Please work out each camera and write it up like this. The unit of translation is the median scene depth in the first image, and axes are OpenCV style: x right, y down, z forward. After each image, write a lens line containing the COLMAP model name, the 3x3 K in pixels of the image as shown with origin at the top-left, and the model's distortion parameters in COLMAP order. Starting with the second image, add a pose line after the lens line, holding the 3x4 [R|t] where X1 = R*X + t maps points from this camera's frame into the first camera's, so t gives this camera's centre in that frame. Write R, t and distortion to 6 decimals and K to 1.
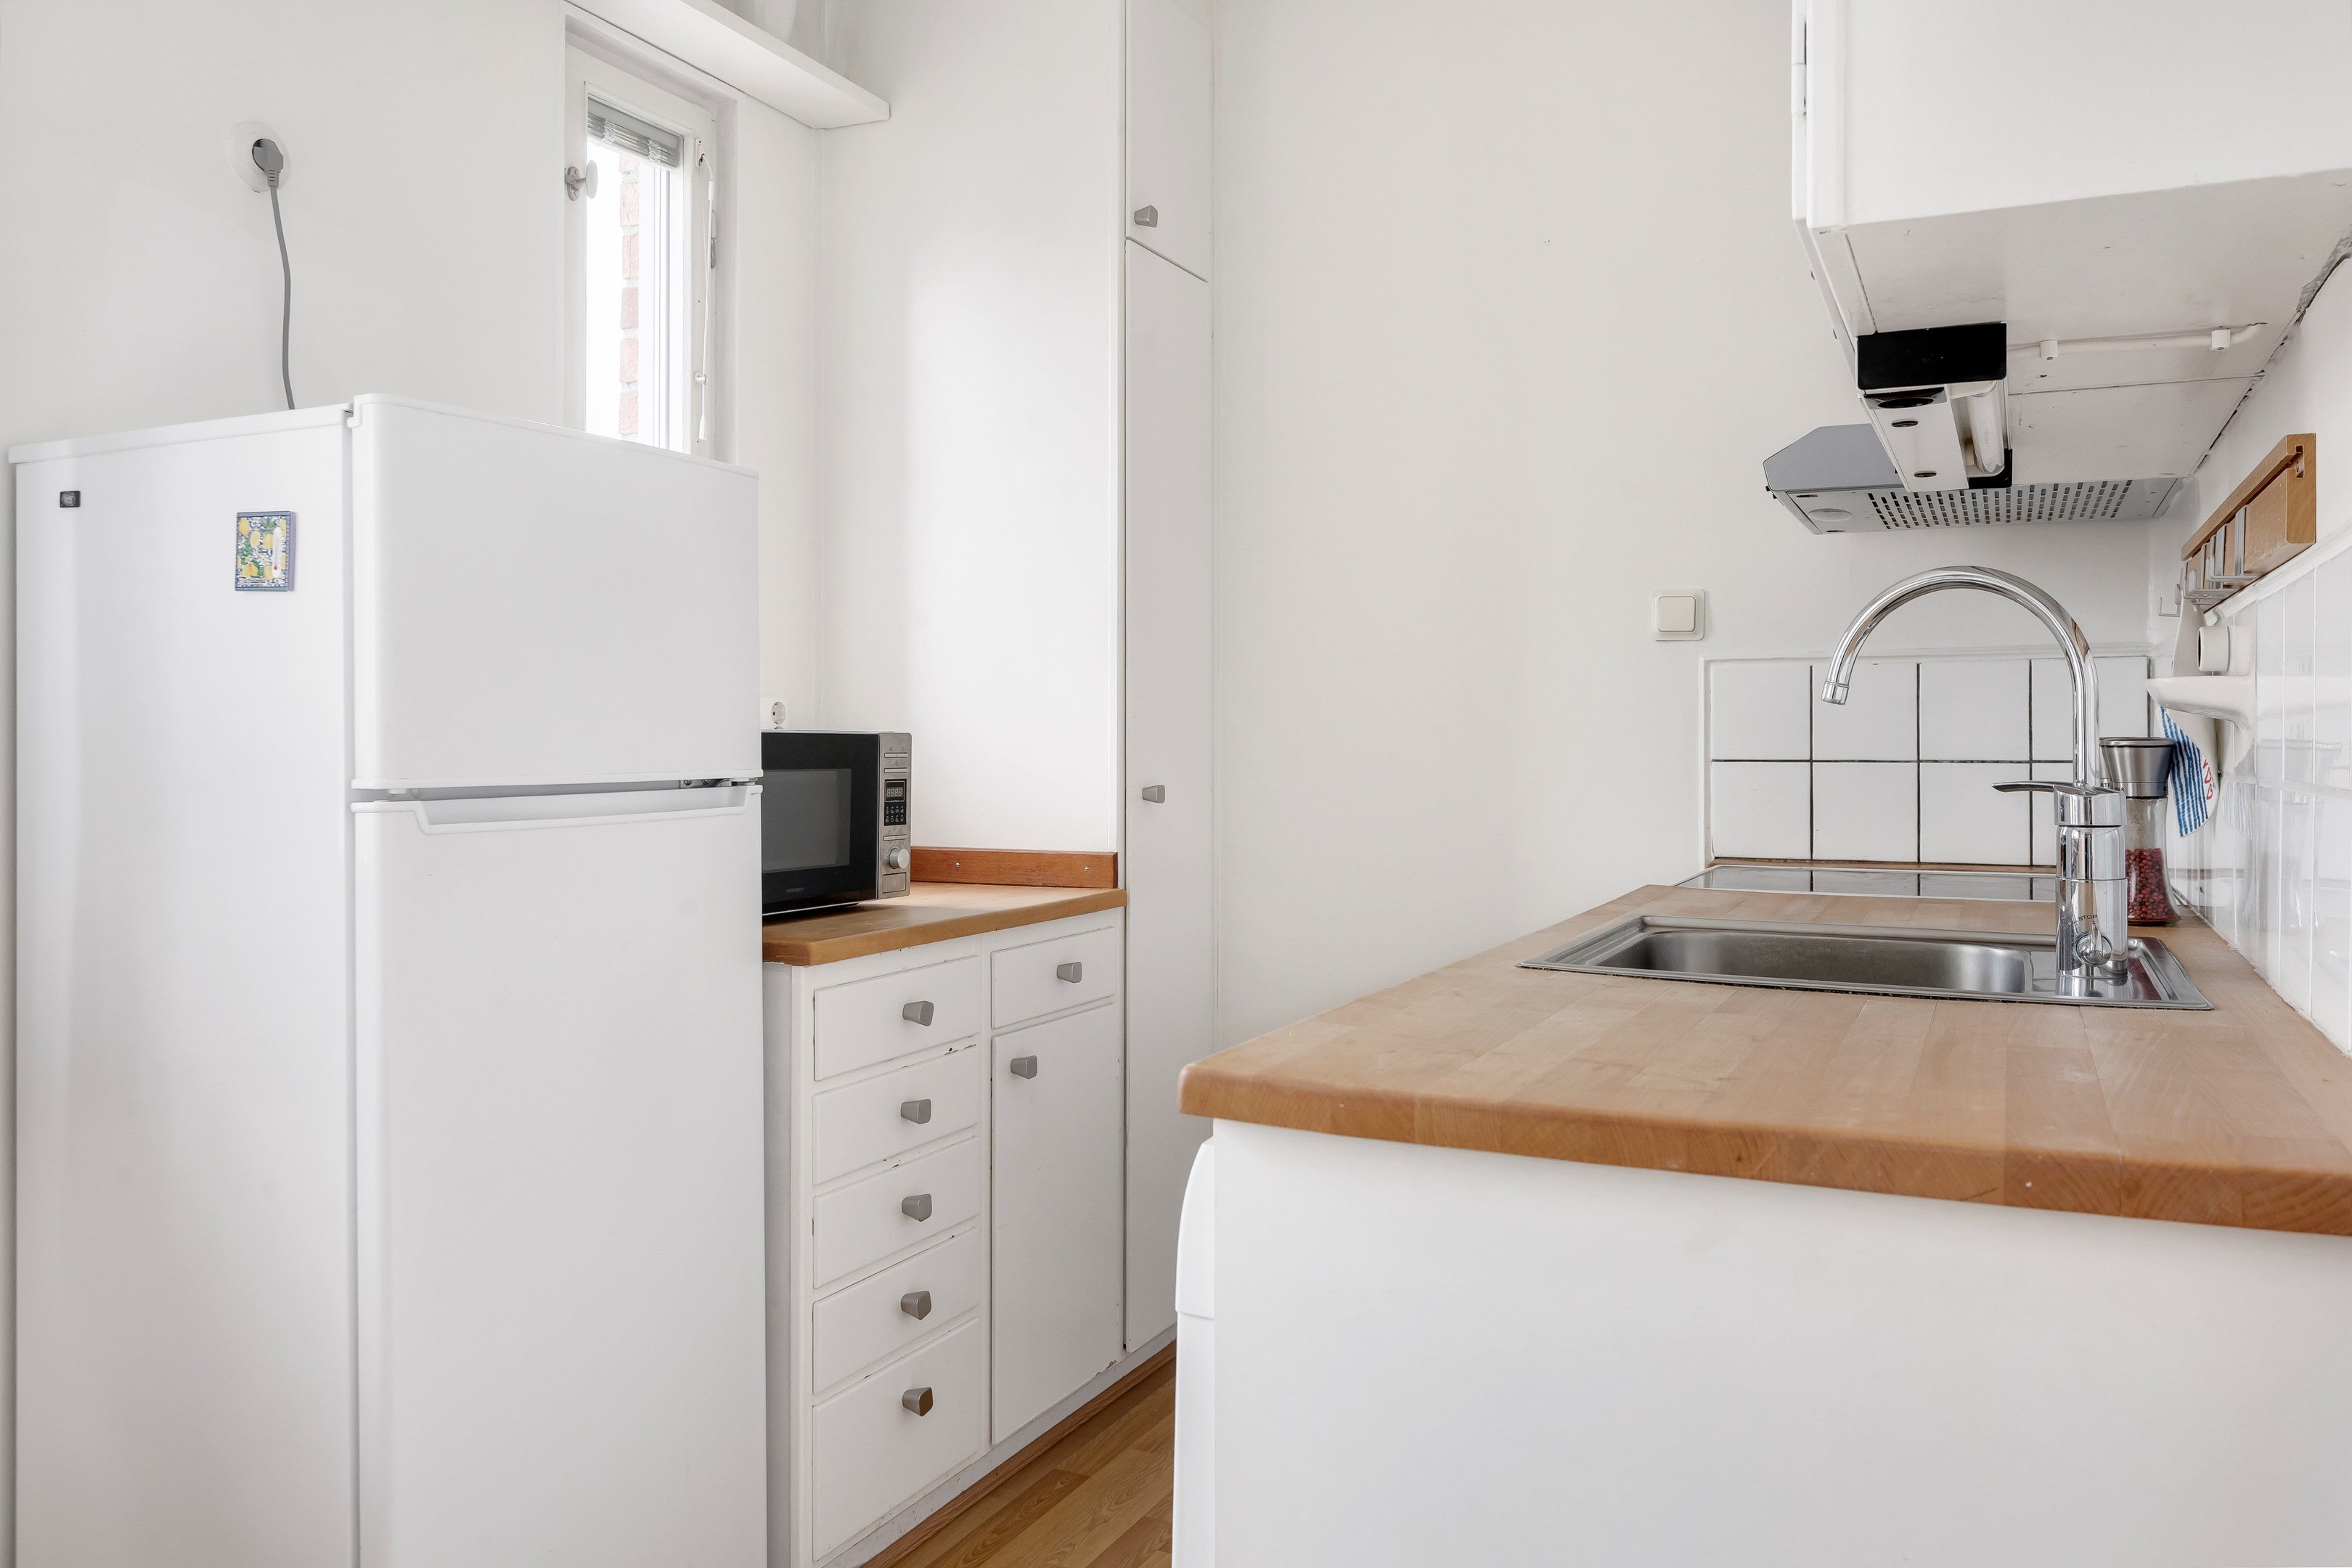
lens RADIAL K [[1757.6, 0, 1165.1], [0, 1757.6, 736.8], [0, 0, 1]] dist [0.001478, 0.000843]
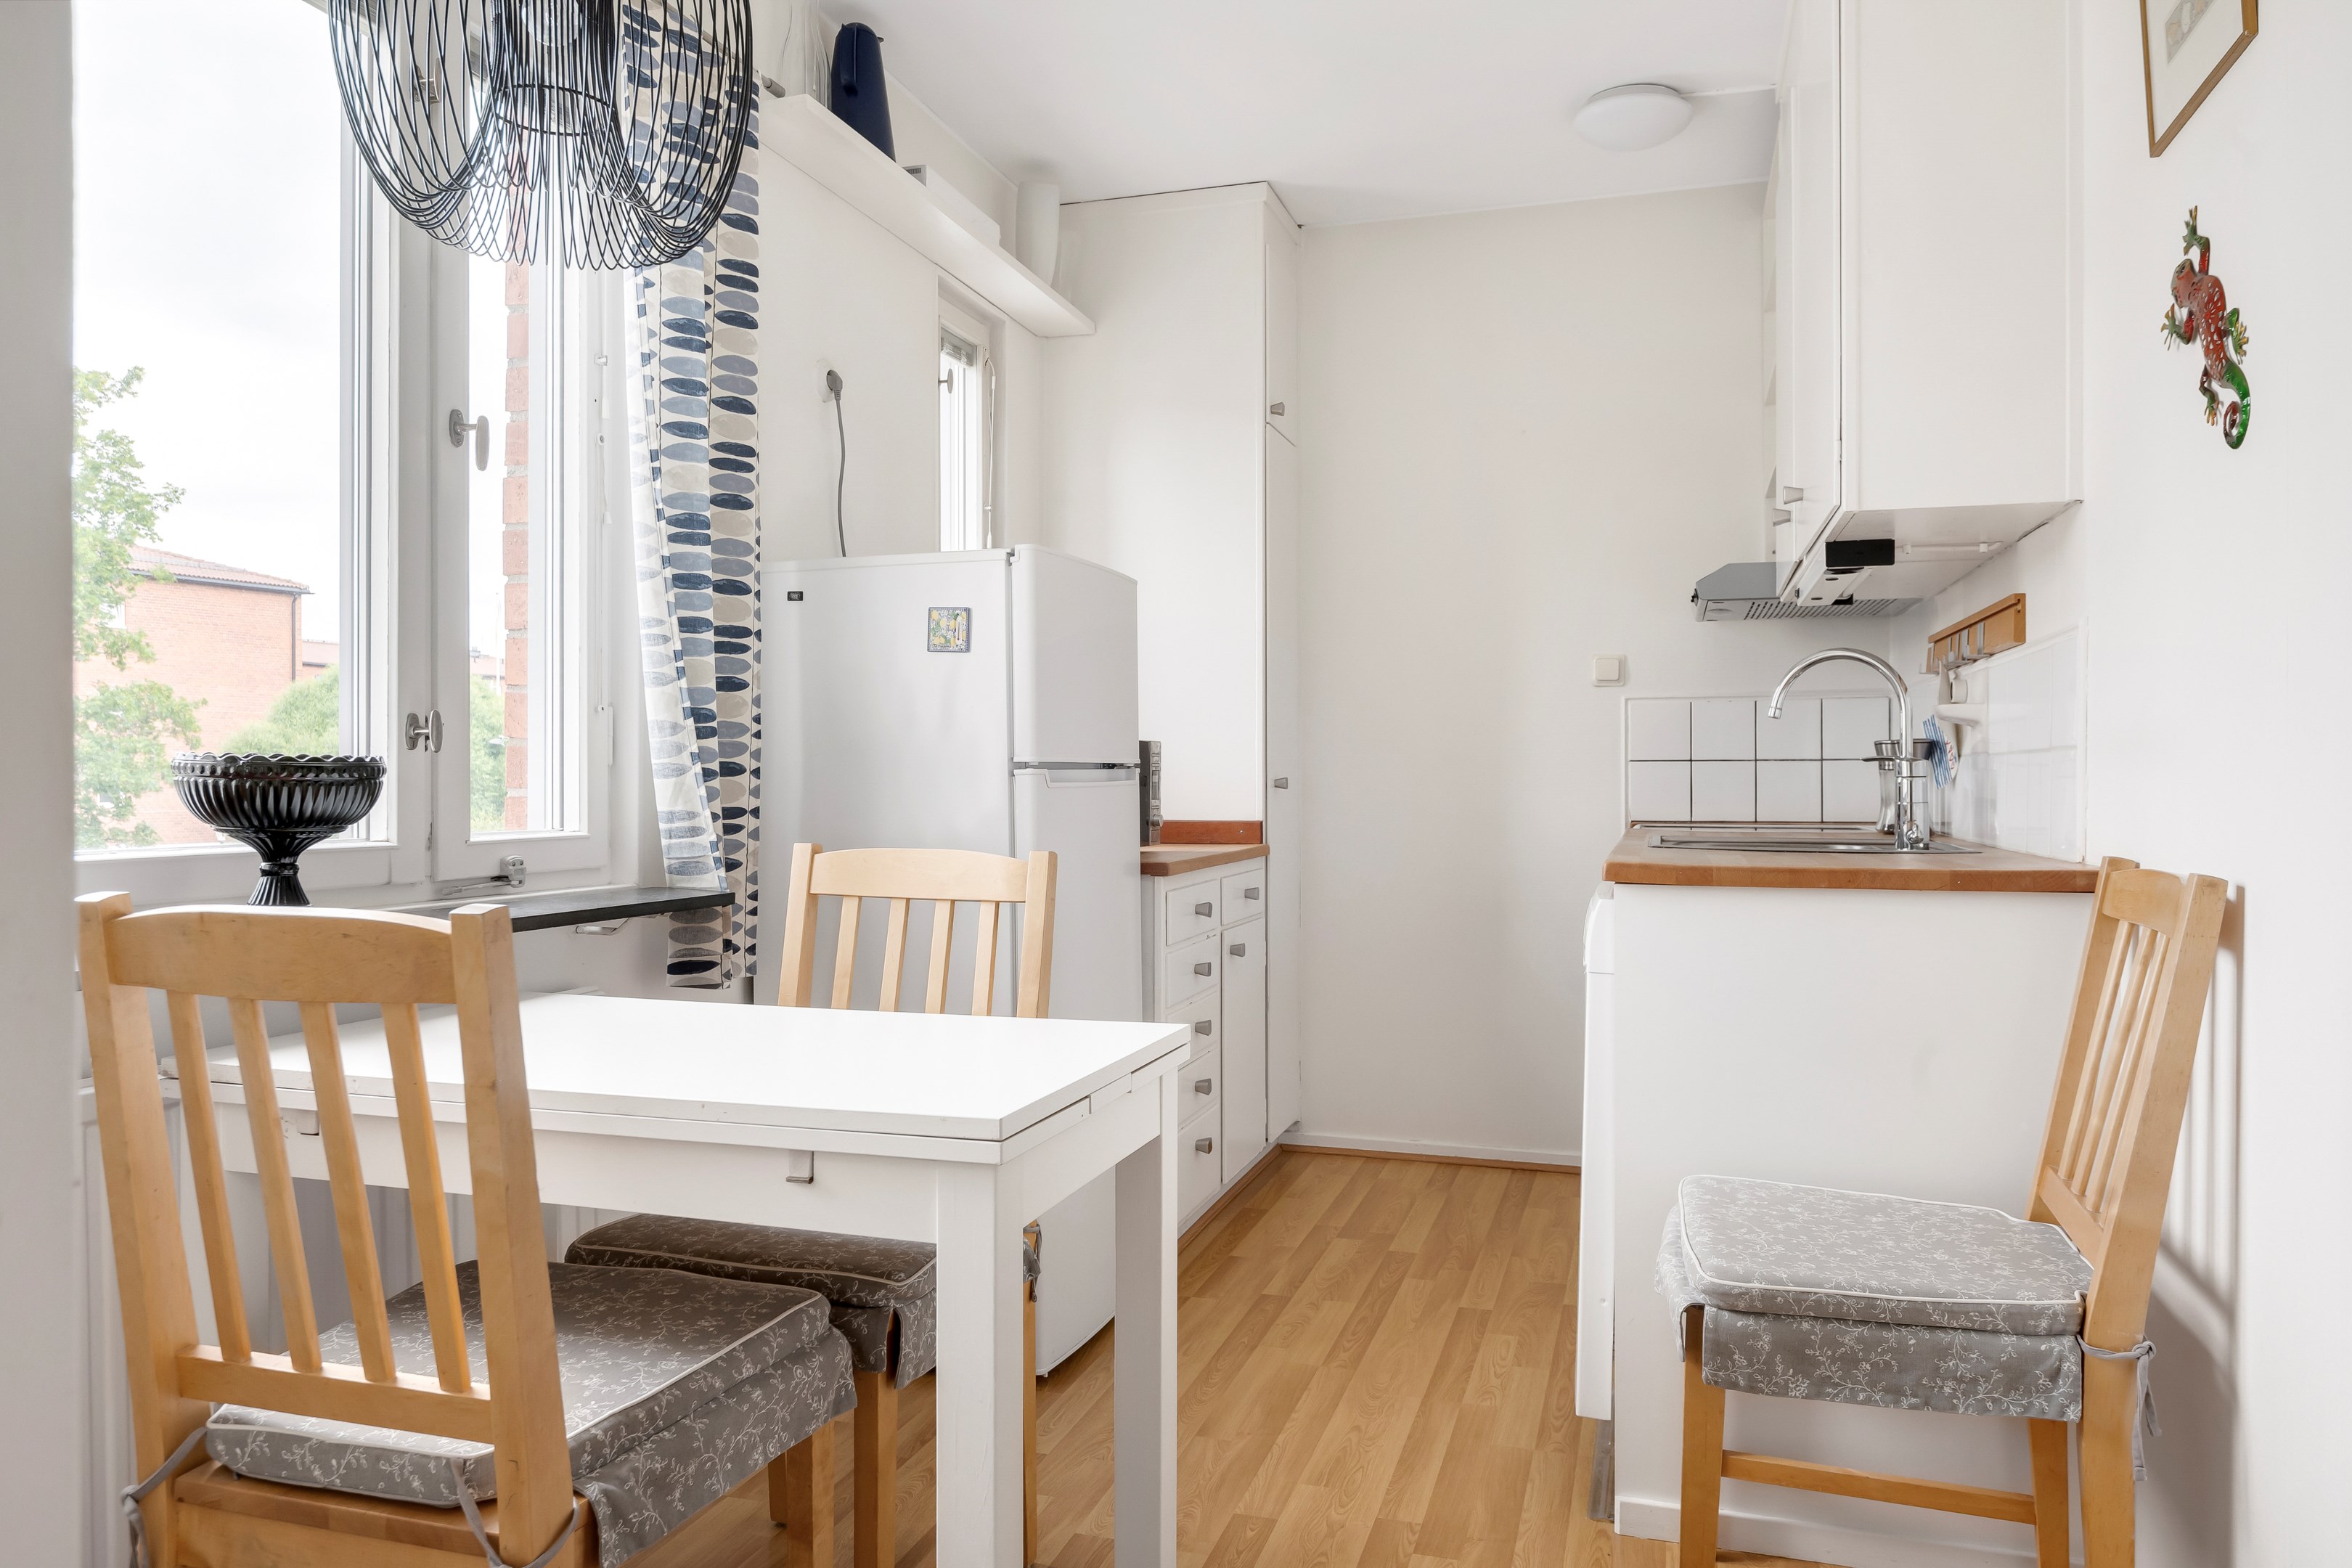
lens RADIAL K [[1554.6, 0, 1176.0], [0, 1554.6, 784.0], [0, 0, 1]] dist [0.005316, 0.002682]
pose [[0.989841, -0.002307, 0.142158, -0.405770], [0.001180, 0.999967, 0.008014, 0.030527], [-0.142172, -0.007765, 0.989812, -0.470013]]
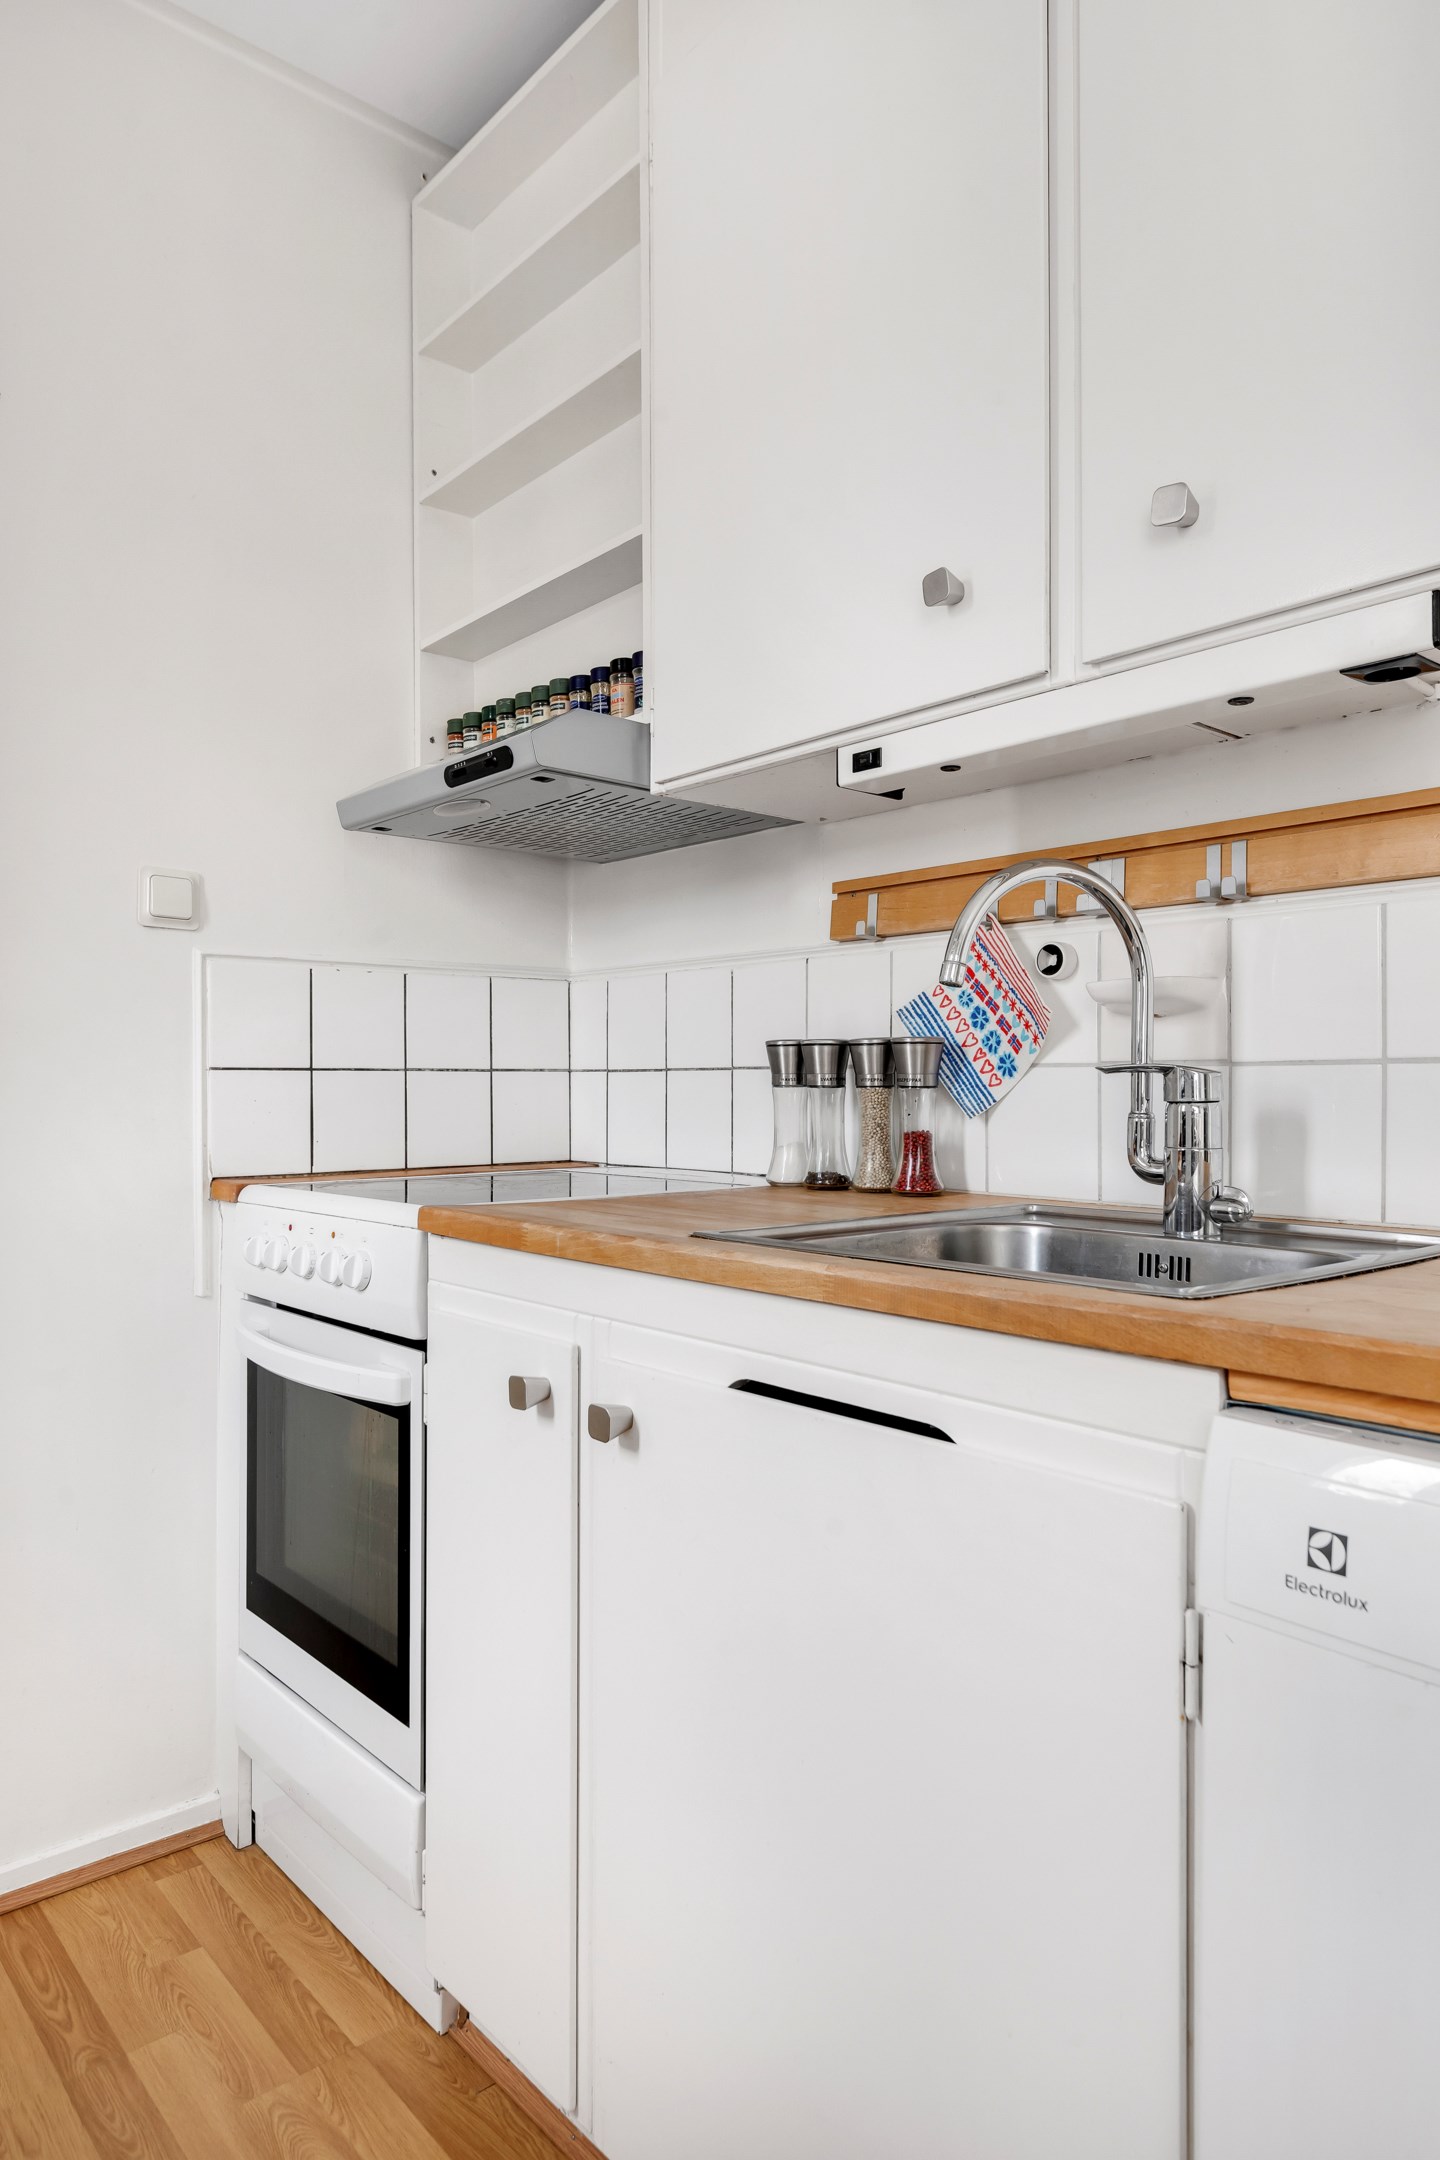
lens RADIAL K [[1397.2, 0, 720.2], [0, 1397.2, 1167.2], [0, 0, 1]] dist [-0.029288, -0.000504]
pose [[0.417589, -0.050370, 0.907239, -0.295508], [-0.003453, 0.998367, 0.057019, 0.029838], [-0.908630, -0.026943, 0.416733, 0.636307]]
